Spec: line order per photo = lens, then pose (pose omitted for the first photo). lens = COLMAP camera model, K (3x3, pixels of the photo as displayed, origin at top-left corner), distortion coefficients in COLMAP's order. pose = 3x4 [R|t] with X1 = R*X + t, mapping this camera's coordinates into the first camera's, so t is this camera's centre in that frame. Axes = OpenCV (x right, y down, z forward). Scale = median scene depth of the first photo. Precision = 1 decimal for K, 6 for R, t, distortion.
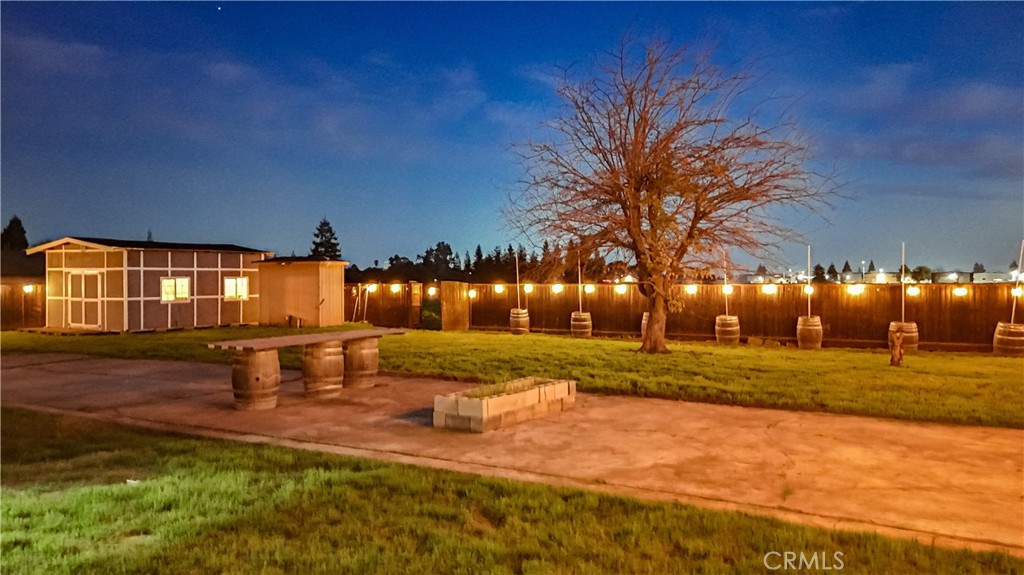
lens RADIAL K [[762.1, 0, 512.0], [0, 762.1, 287.5], [0, 0, 1]] dist [0.058519, 0.002484]
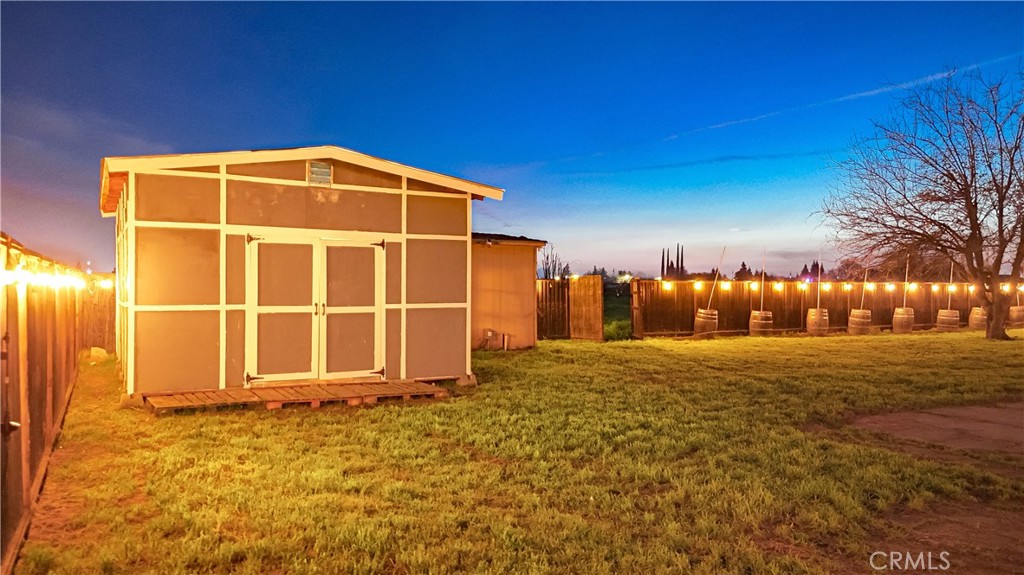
lens RADIAL K [[762.1, 0, 512.0], [0, 762.1, 287.5], [0, 0, 1]] dist [0.058519, 0.002484]
pose [[0.529694, 0.001860, 0.848187, -0.844994], [-0.007578, 0.999968, 0.002540, 0.003015], [-0.848155, -0.007773, 0.529691, 0.719878]]
